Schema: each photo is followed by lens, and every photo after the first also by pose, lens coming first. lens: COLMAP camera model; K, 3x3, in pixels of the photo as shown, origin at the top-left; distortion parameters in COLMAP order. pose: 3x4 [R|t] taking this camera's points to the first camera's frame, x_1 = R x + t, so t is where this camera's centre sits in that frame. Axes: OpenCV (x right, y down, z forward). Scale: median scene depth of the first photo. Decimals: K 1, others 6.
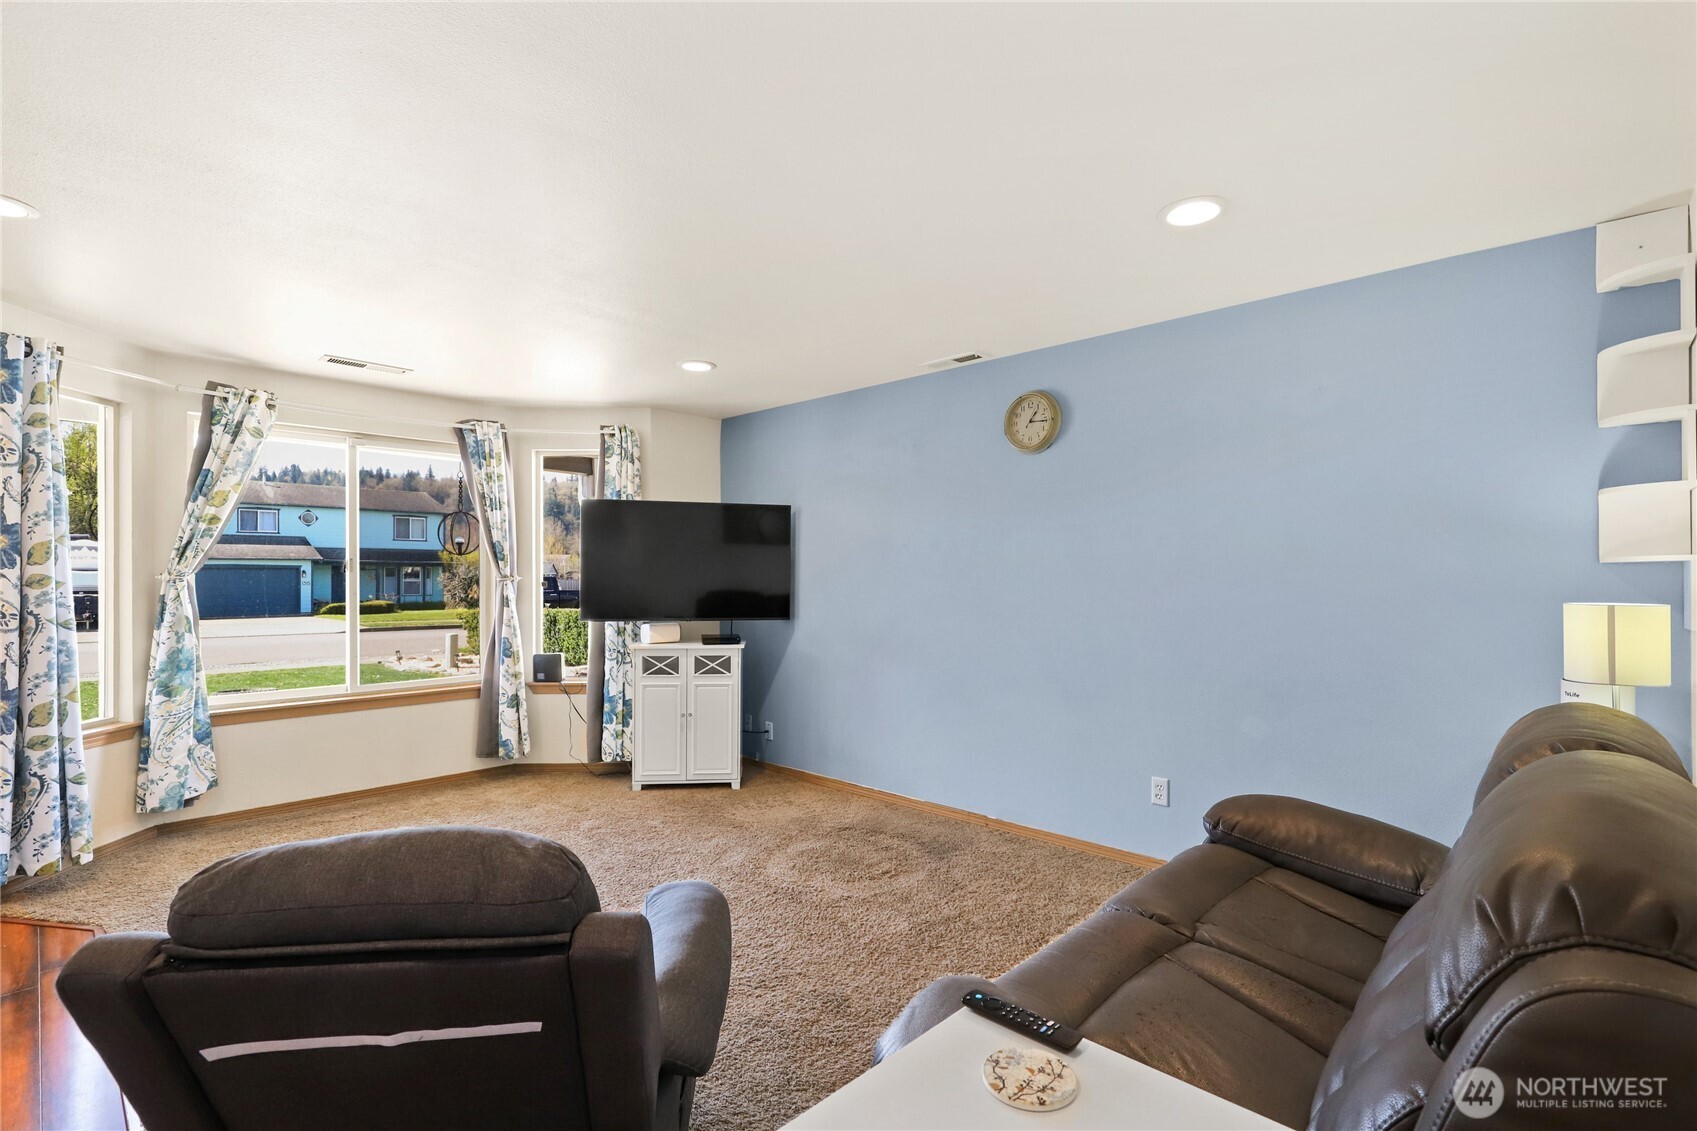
lens RADIAL K [[781.1, 0, 851.2], [0, 781.1, 567.5], [0, 0, 1]] dist [-0.019195, 0.004693]
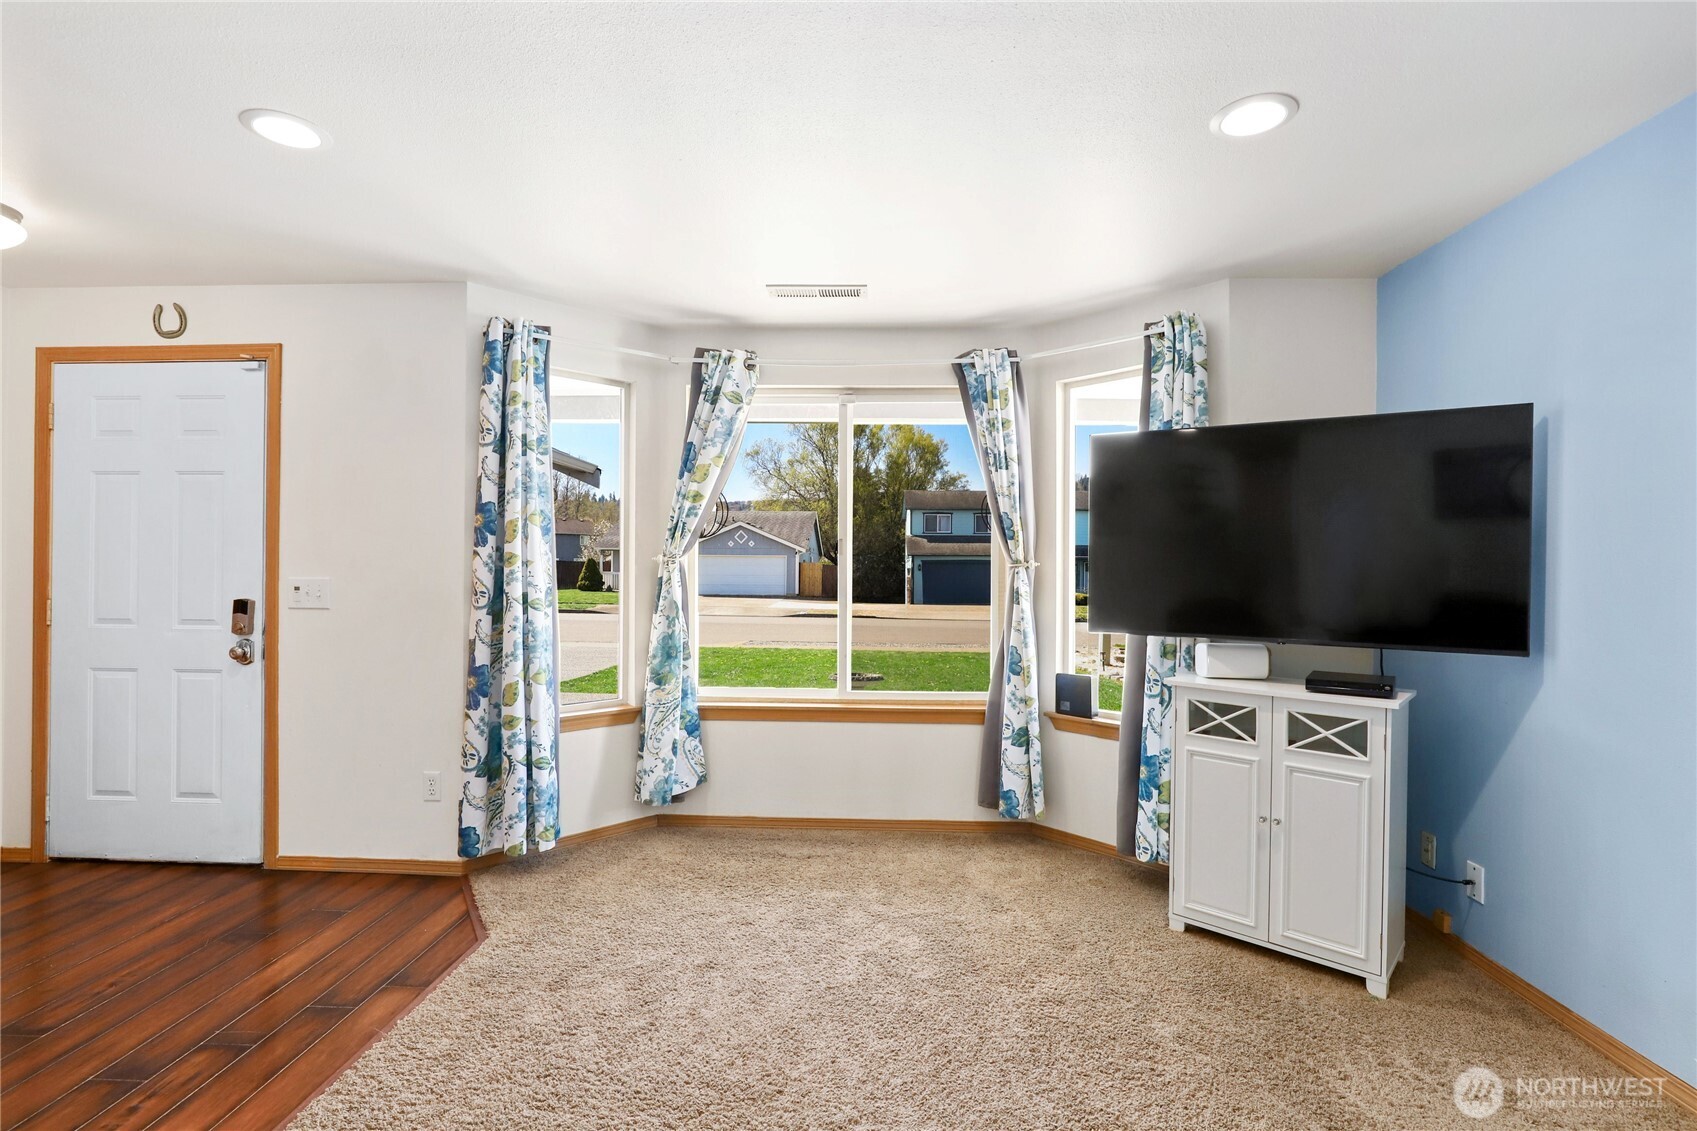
lens RADIAL K [[781.1, 0, 851.2], [0, 781.1, 567.5], [0, 0, 1]] dist [-0.019195, 0.004693]
pose [[0.661289, 0.004537, -0.750117, -0.004166], [-0.001541, 0.999988, 0.004690, 0.014660], [0.750130, -0.001946, 0.661288, 0.432820]]
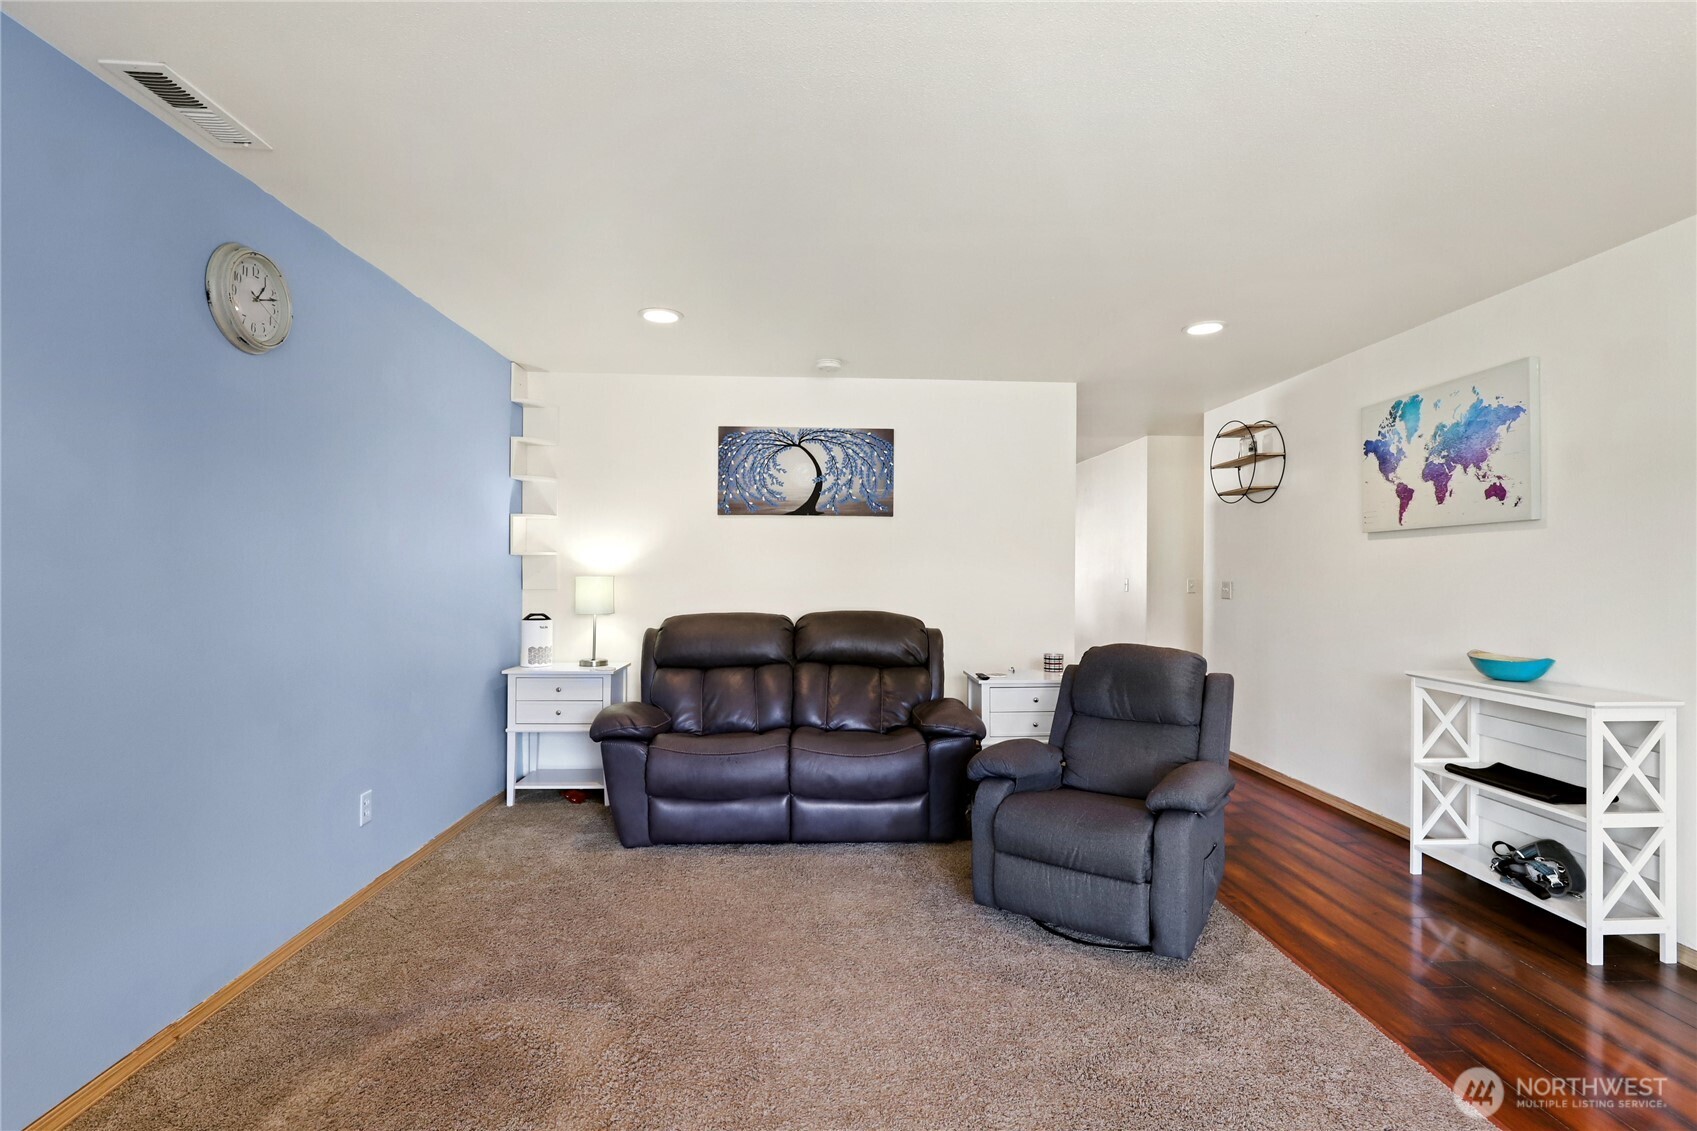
lens RADIAL K [[781.1, 0, 851.2], [0, 781.1, 567.5], [0, 0, 1]] dist [-0.019195, 0.004693]
pose [[-0.727737, 0.001136, 0.685856, -0.417834], [-0.009637, 0.999883, -0.011882, 0.018612], [-0.685789, -0.015257, -0.727641, 0.903238]]
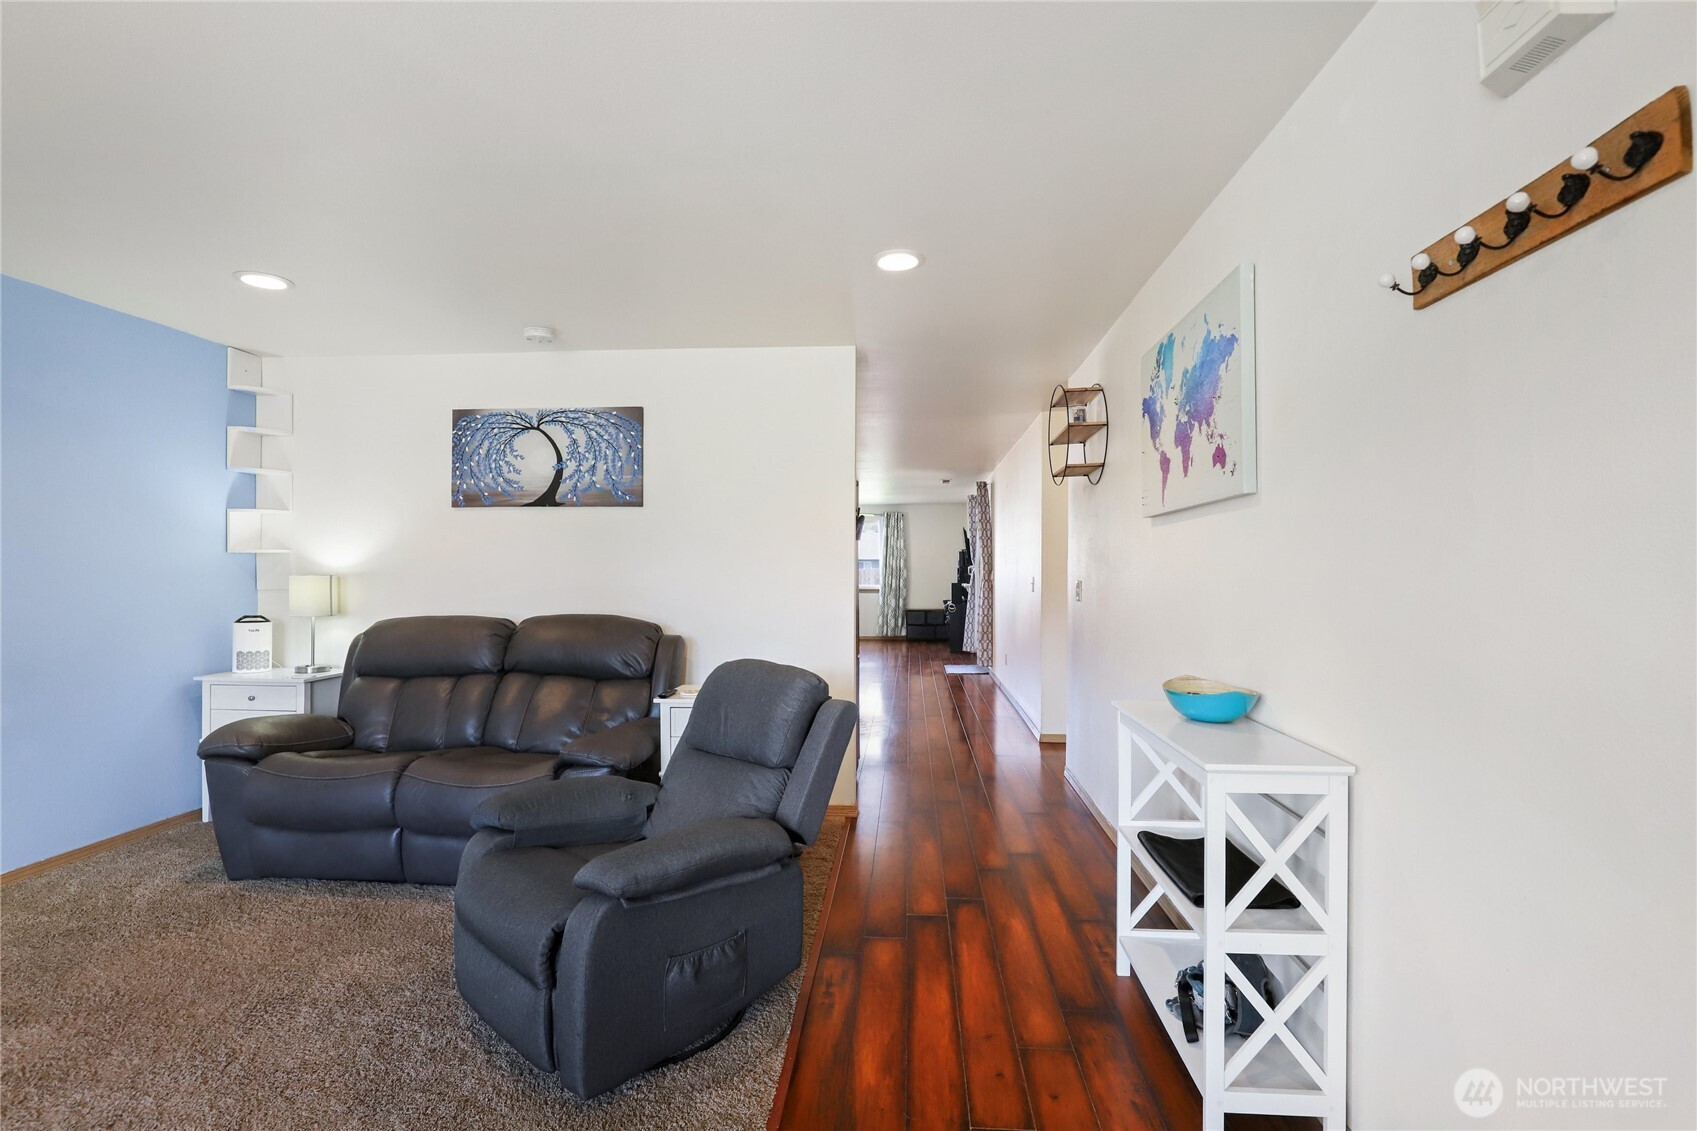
lens RADIAL K [[781.1, 0, 851.2], [0, 781.1, 567.5], [0, 0, 1]] dist [-0.019195, 0.004693]
pose [[-0.636216, 0.001423, 0.771510, -0.593486], [-0.006773, 0.999949, -0.007430, 0.014604], [-0.771481, -0.009953, -0.636174, 0.524334]]
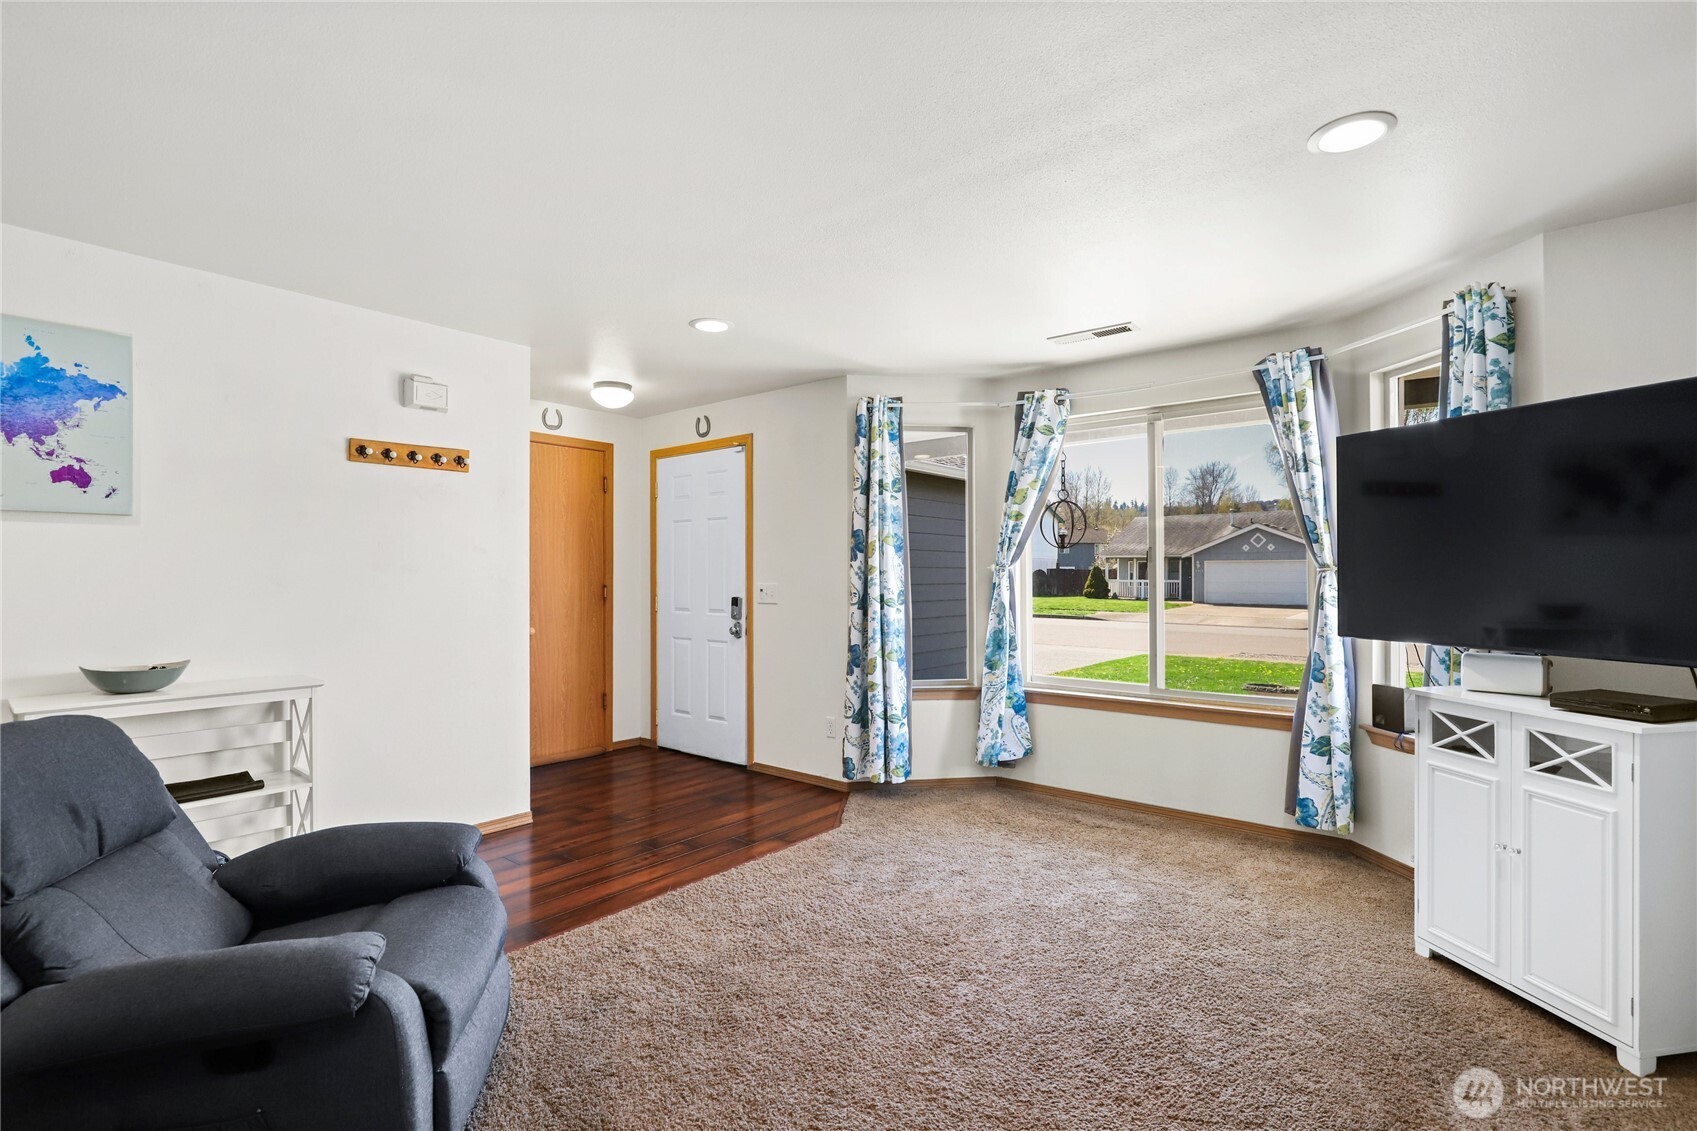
lens RADIAL K [[781.1, 0, 851.2], [0, 781.1, 567.5], [0, 0, 1]] dist [-0.019195, 0.004693]
pose [[0.077111, -0.008774, -0.996984, 0.230225], [0.009543, 0.999922, -0.008062, 0.016047], [0.996977, -0.008893, 0.077189, 0.556570]]
